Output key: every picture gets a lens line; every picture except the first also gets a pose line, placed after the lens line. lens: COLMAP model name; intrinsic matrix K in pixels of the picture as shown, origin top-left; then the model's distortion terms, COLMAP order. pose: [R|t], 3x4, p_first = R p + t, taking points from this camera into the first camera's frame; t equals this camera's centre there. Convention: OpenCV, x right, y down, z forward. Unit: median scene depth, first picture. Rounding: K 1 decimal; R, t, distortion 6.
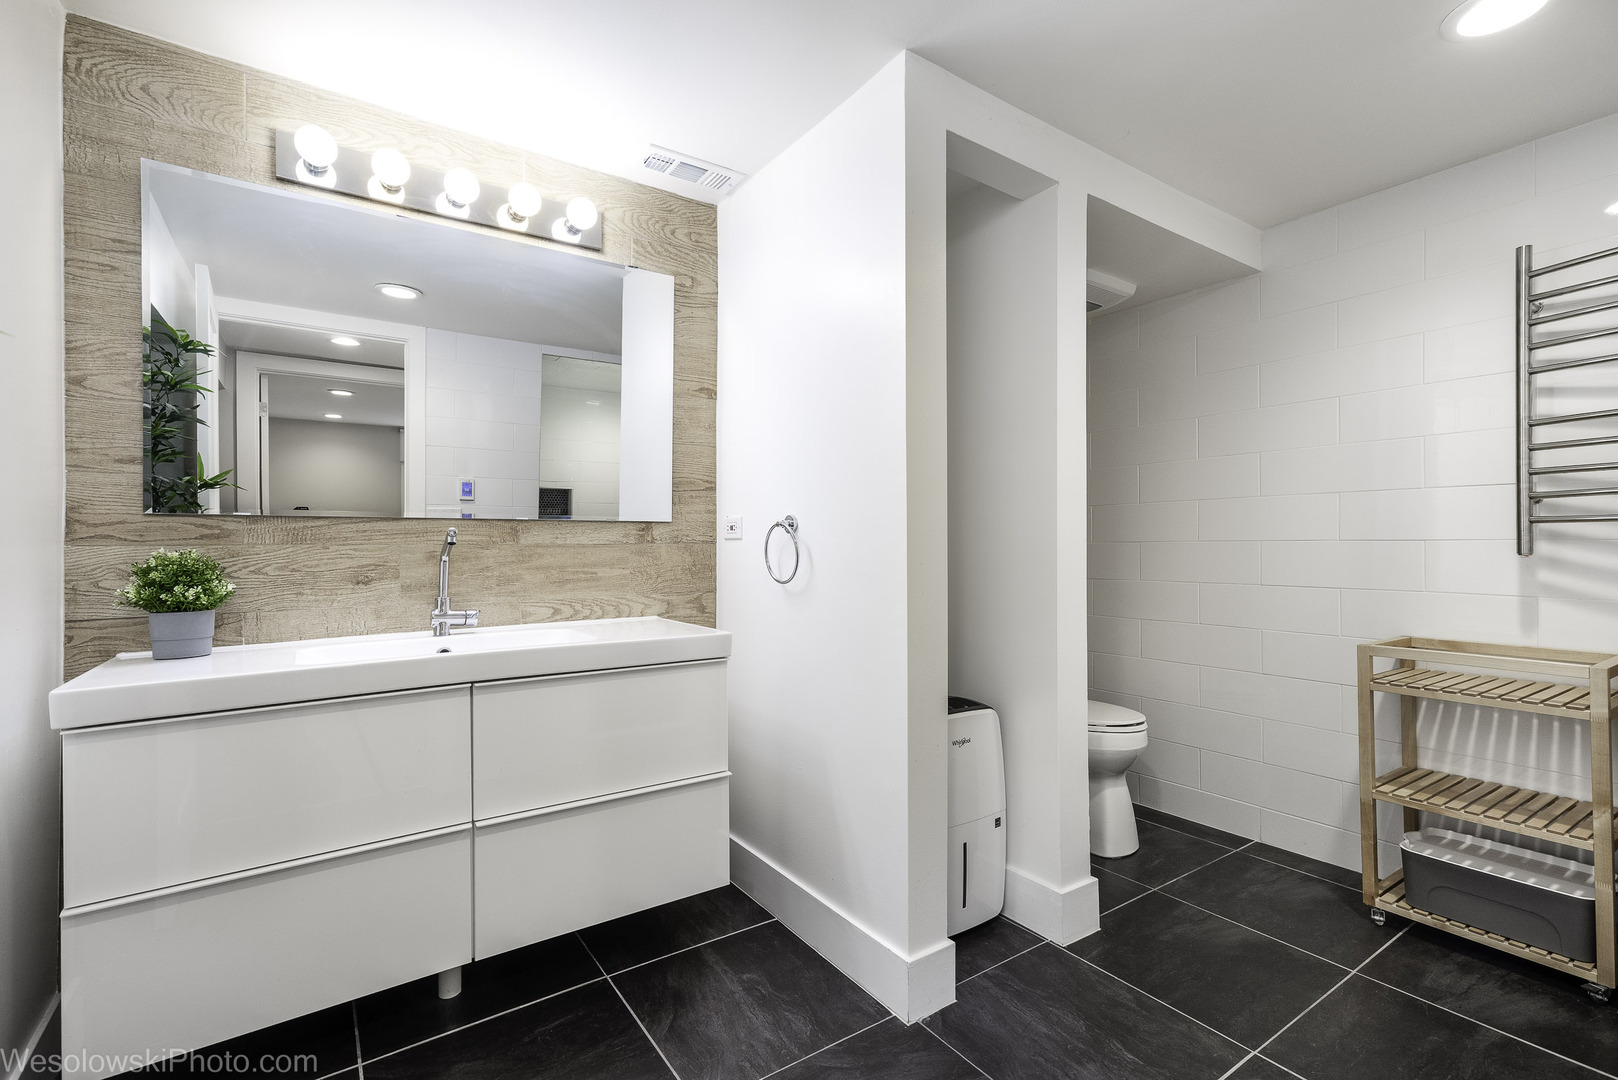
lens RADIAL K [[732.7, 0, 815.5], [0, 732.7, 542.3], [0, 0, 1]] dist [0.004848, 0.002556]
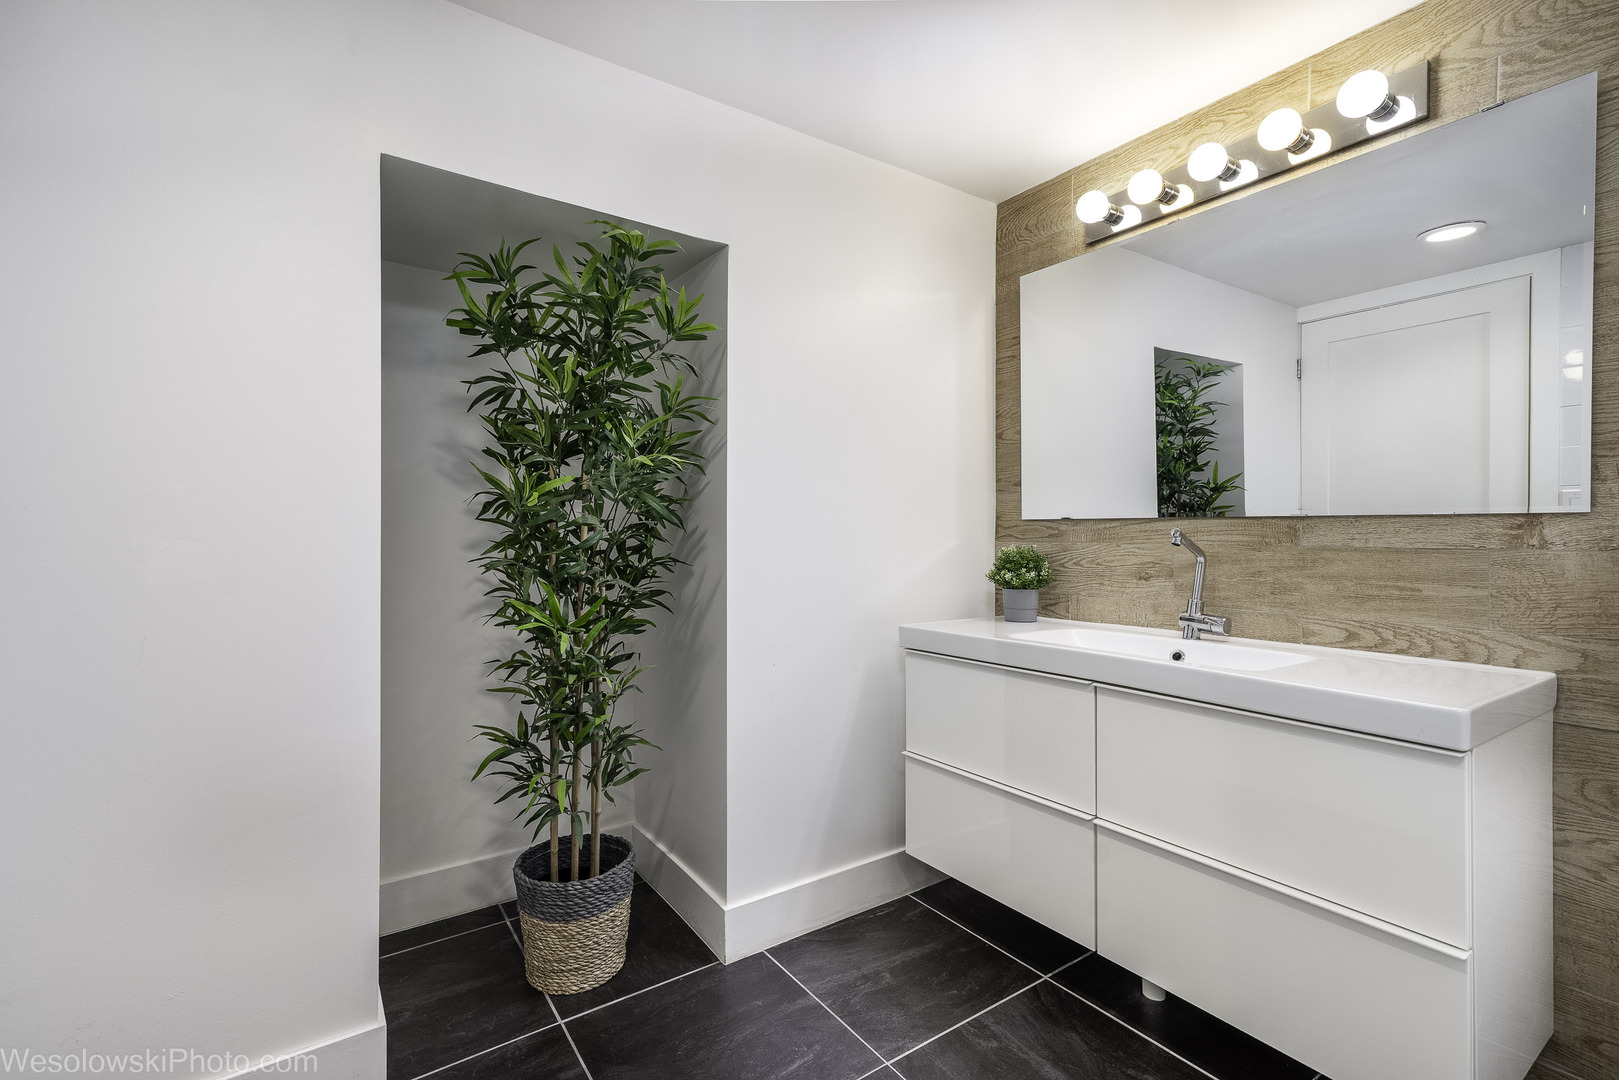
lens RADIAL K [[733.1, 0, 816.8], [0, 733.1, 534.2], [0, 0, 1]] dist [0.004848, 0.002556]
pose [[-0.000309, 0.009121, -0.999958, 0.521001], [0.000247, 0.999958, 0.009121, -0.022950], [1.000000, -0.000244, -0.000312, 0.569641]]
